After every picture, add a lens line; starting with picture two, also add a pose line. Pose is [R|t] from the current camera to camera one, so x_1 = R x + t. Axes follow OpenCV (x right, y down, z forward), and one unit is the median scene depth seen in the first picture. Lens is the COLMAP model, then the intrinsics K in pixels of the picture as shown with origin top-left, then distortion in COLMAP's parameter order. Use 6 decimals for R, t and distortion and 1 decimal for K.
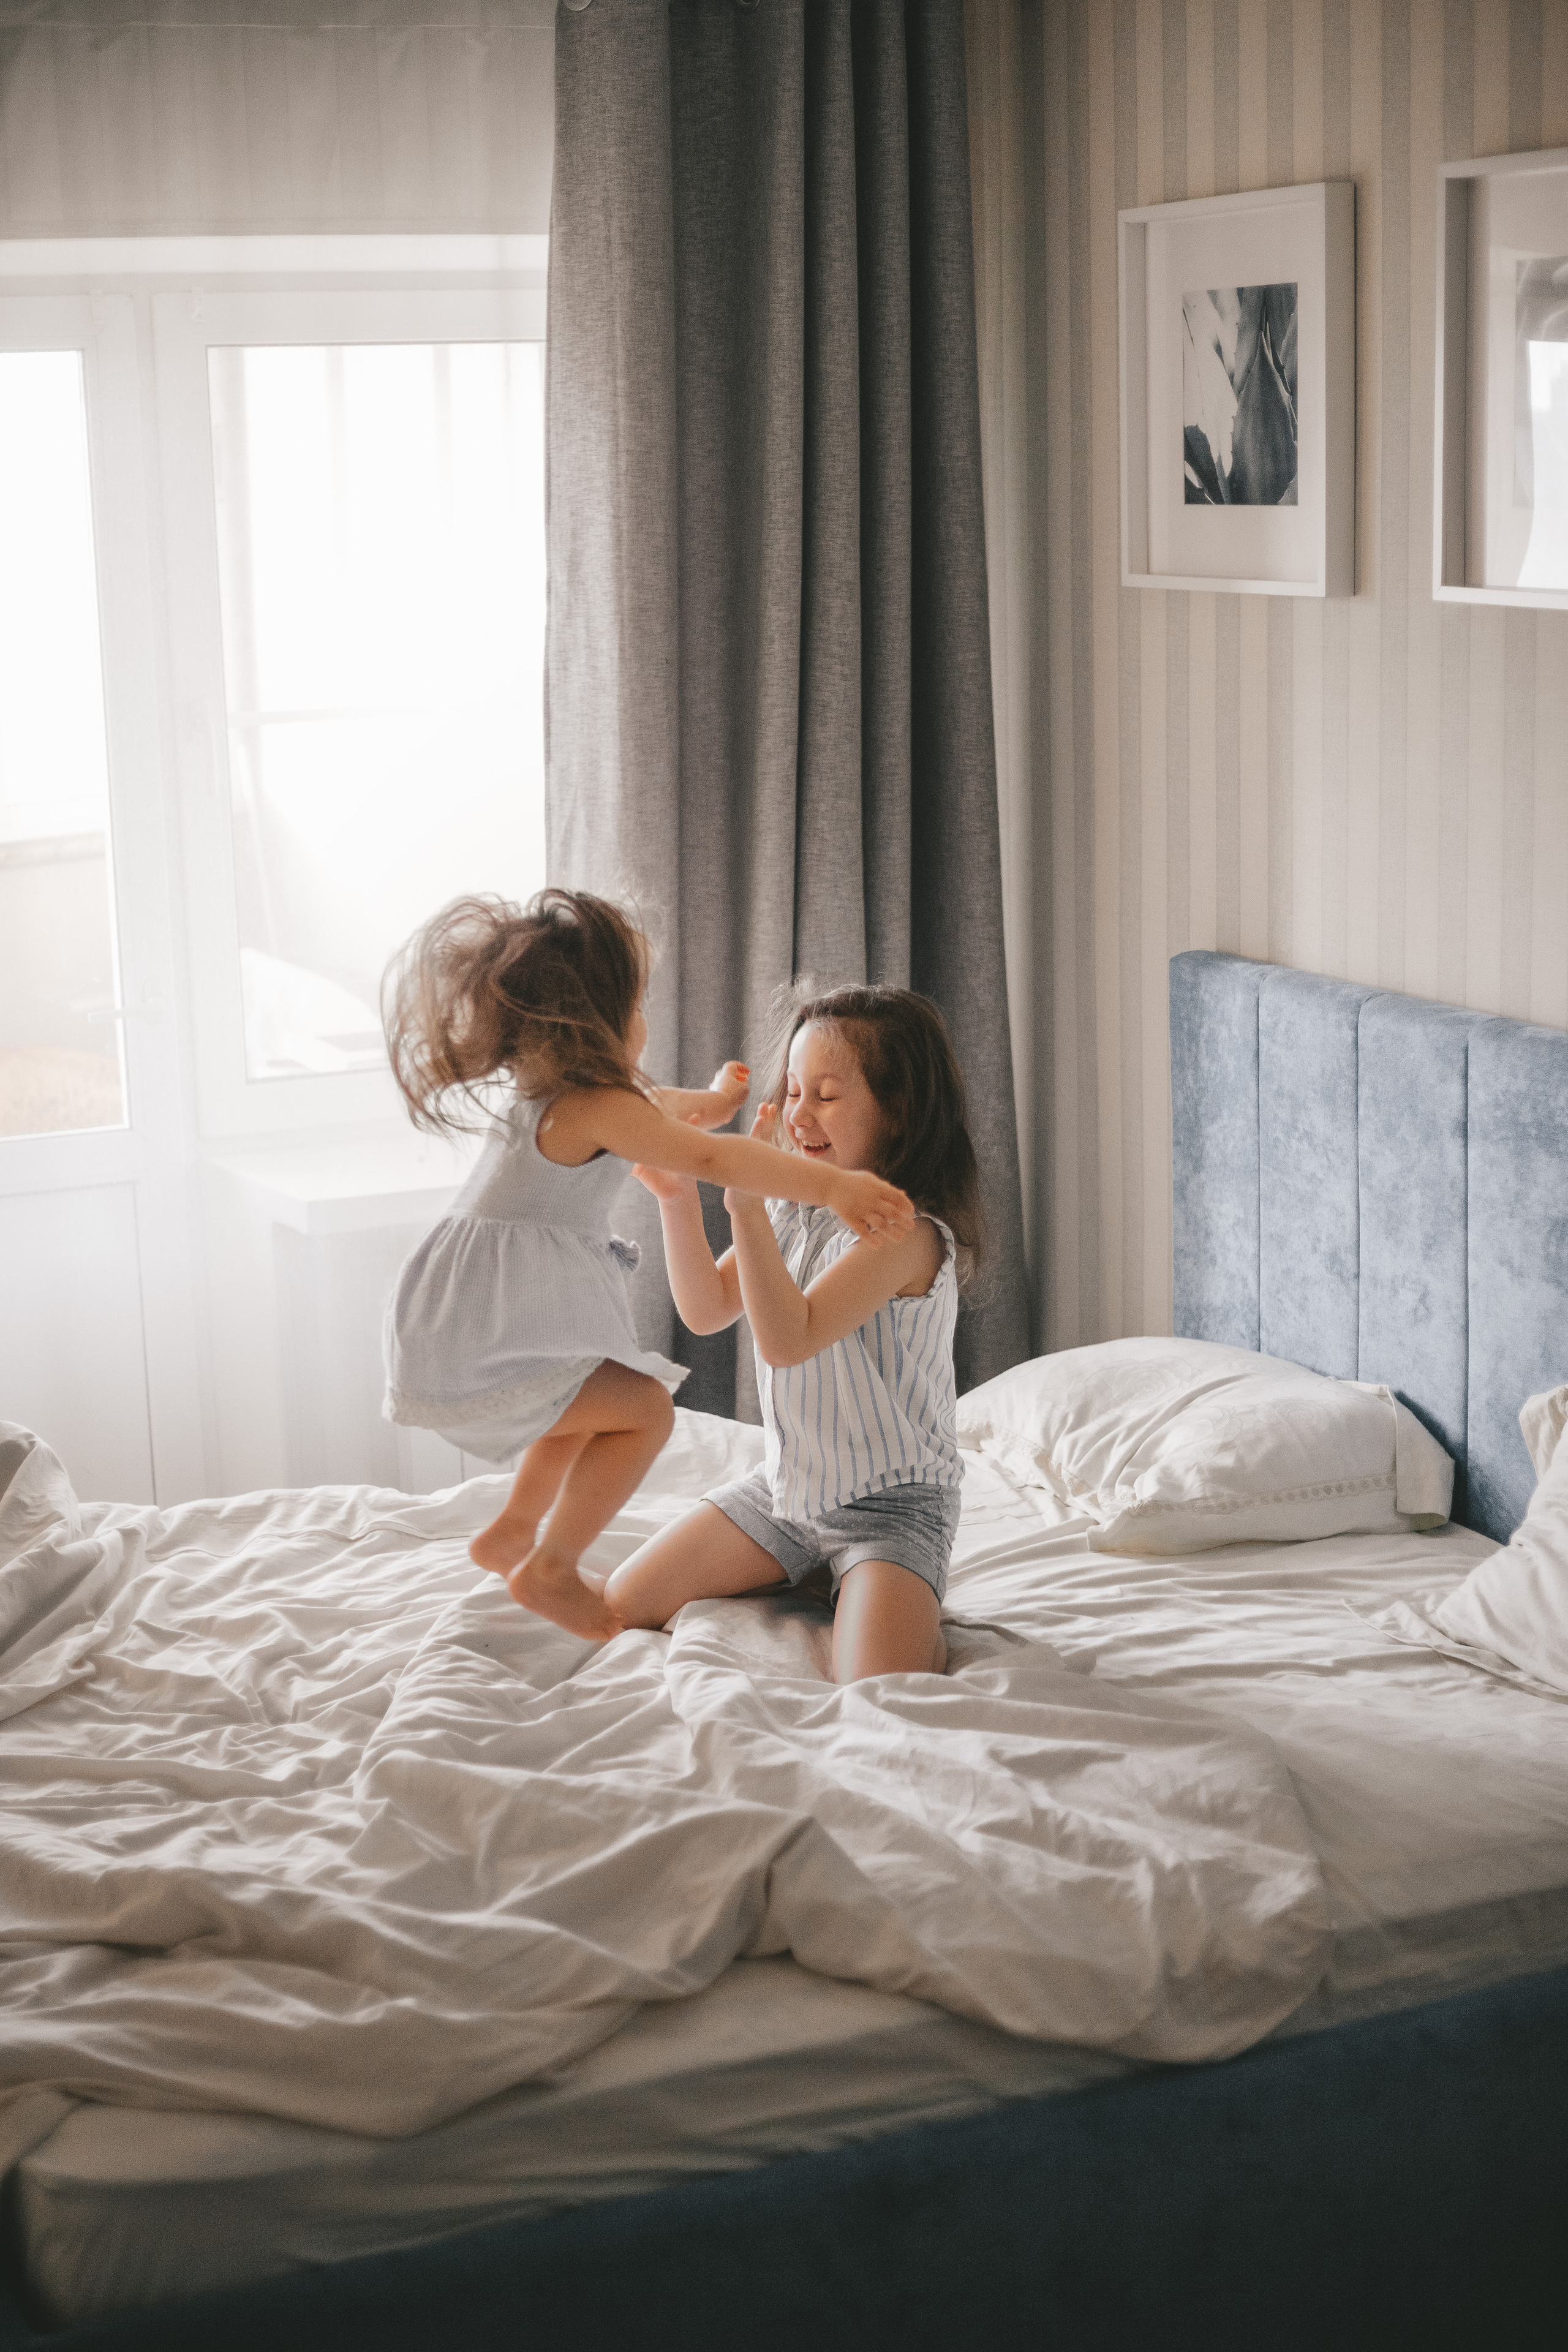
lens RADIAL K [[3426.5, 0, 783.4], [0, 3426.5, 1266.6], [0, 0, 1]] dist [-0.117448, 0.036195]
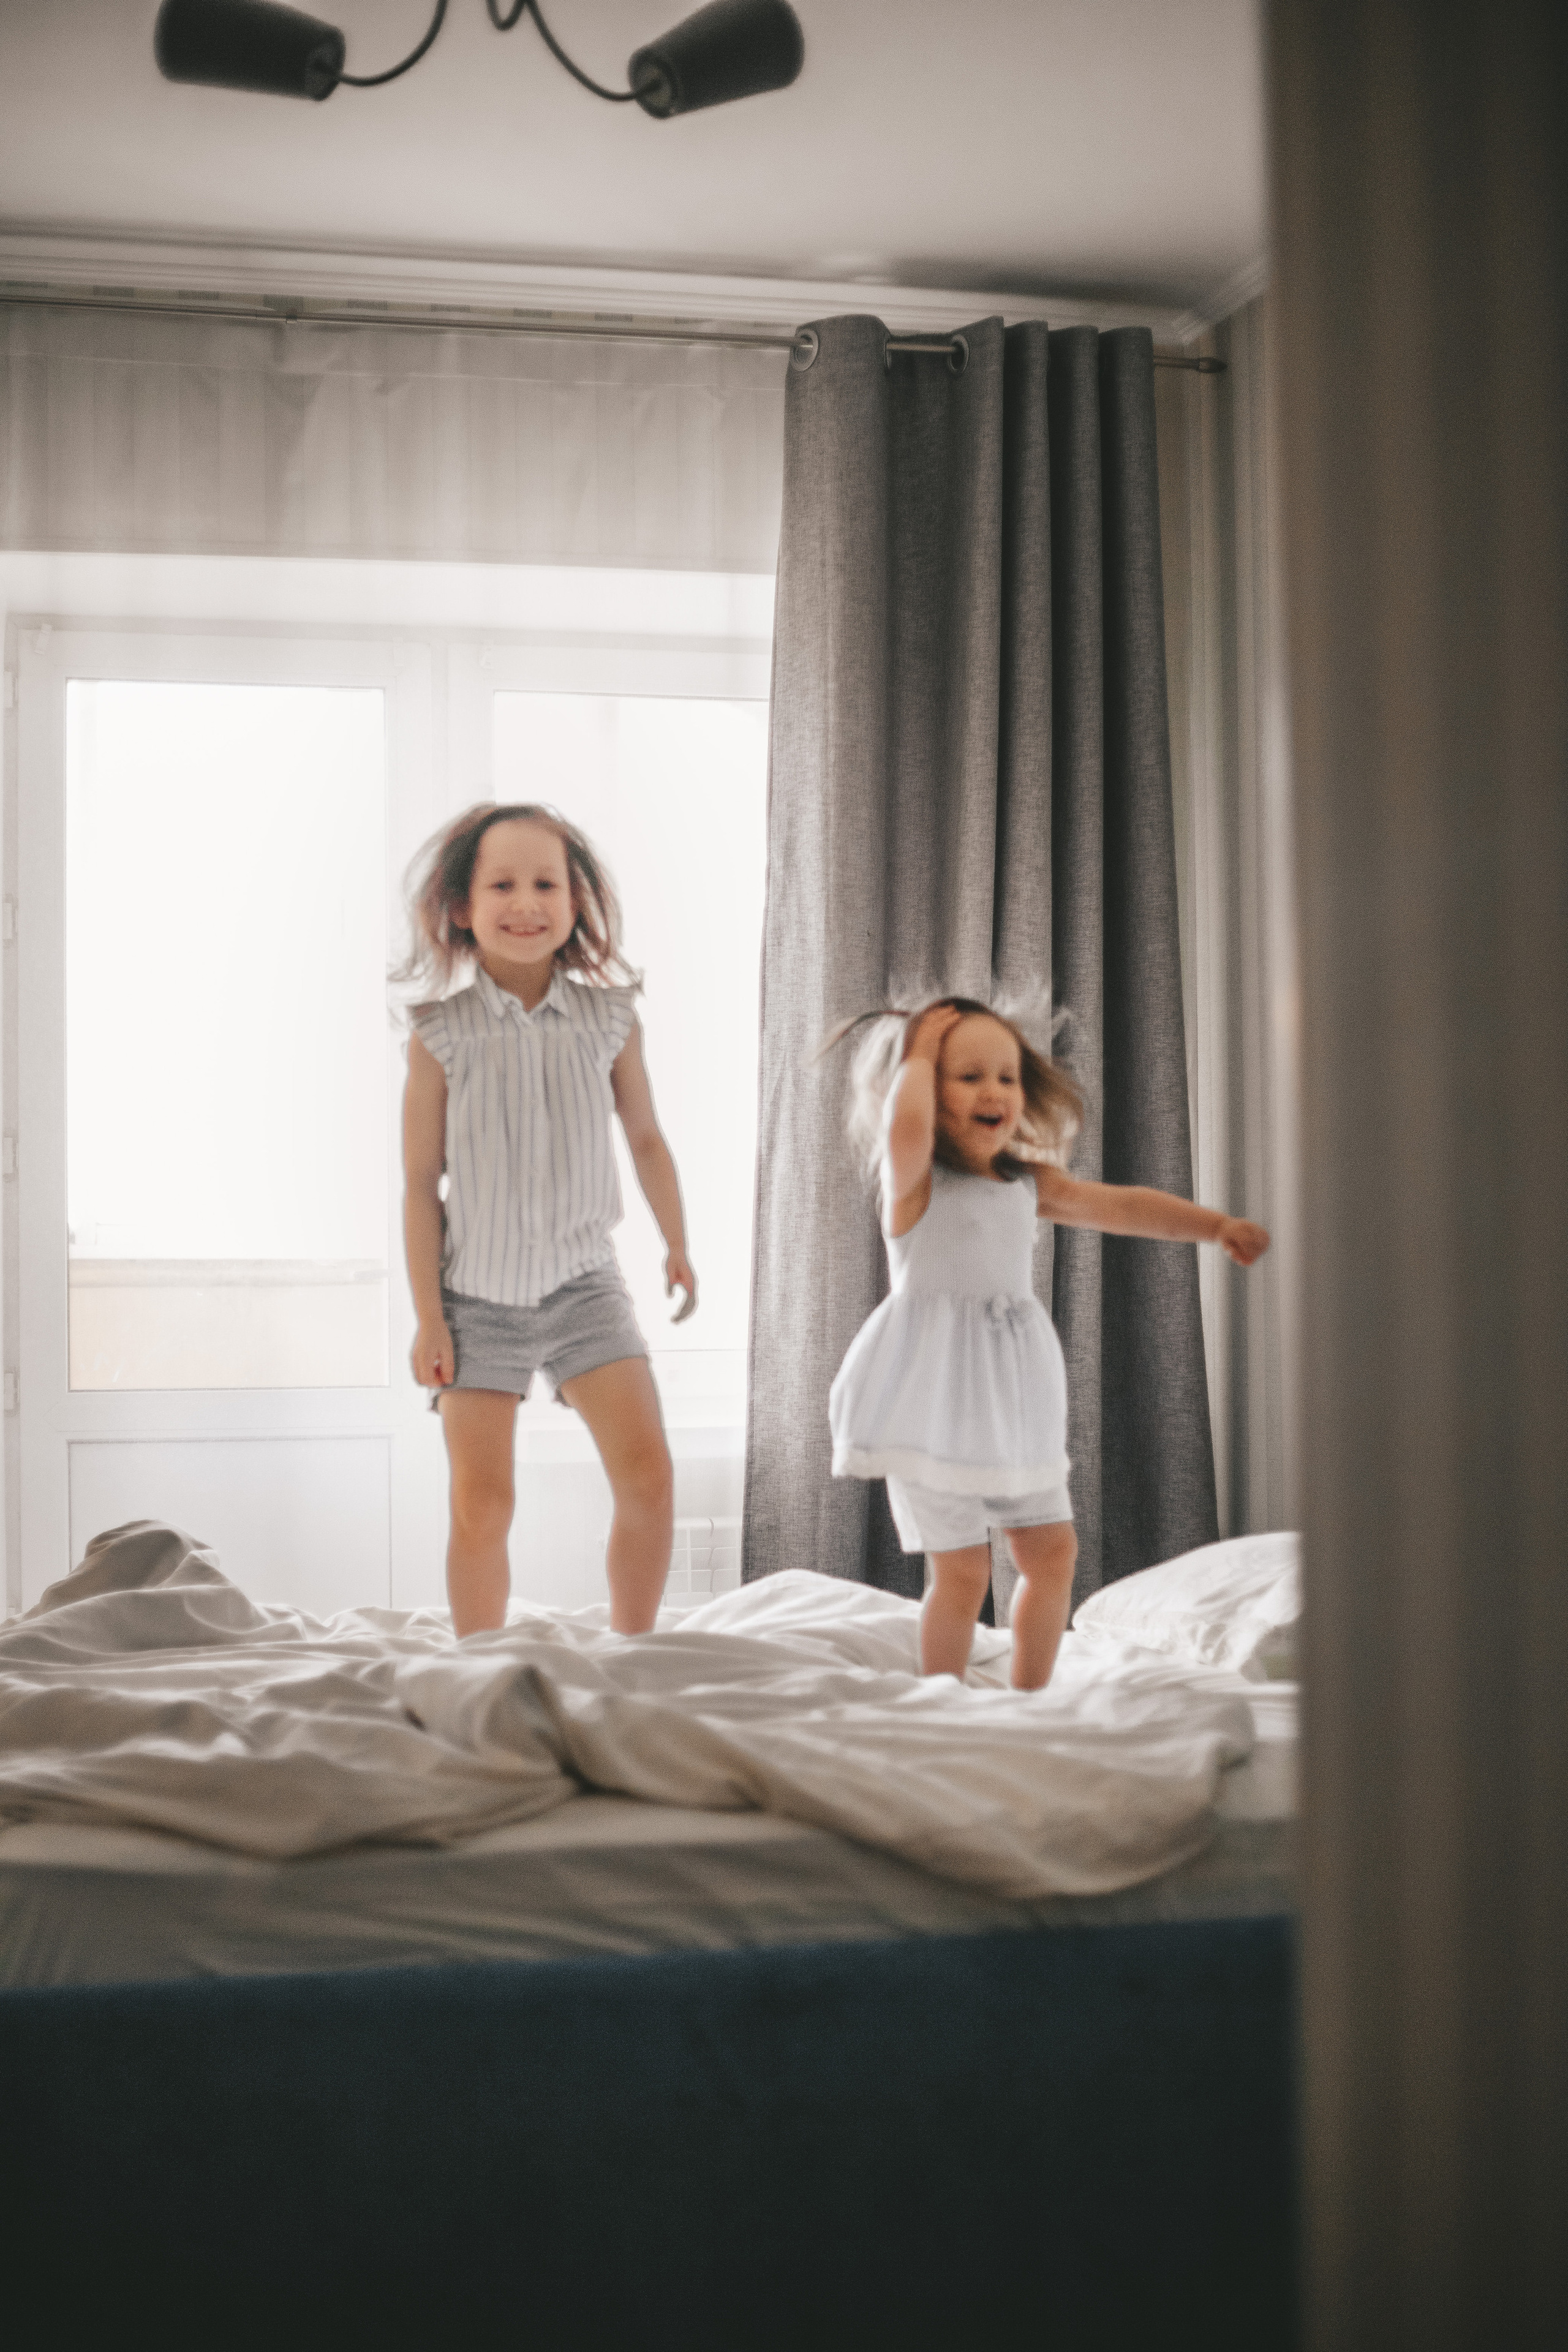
lens RADIAL K [[3426.5, 0, 783.4], [0, 3426.5, 1266.6], [0, 0, 1]] dist [-0.117448, 0.036195]
pose [[0.985543, 0.013574, -0.168881, 0.127398], [-0.052625, 0.972008, -0.228980, 0.181777], [0.161046, 0.234557, 0.958670, -0.035199]]
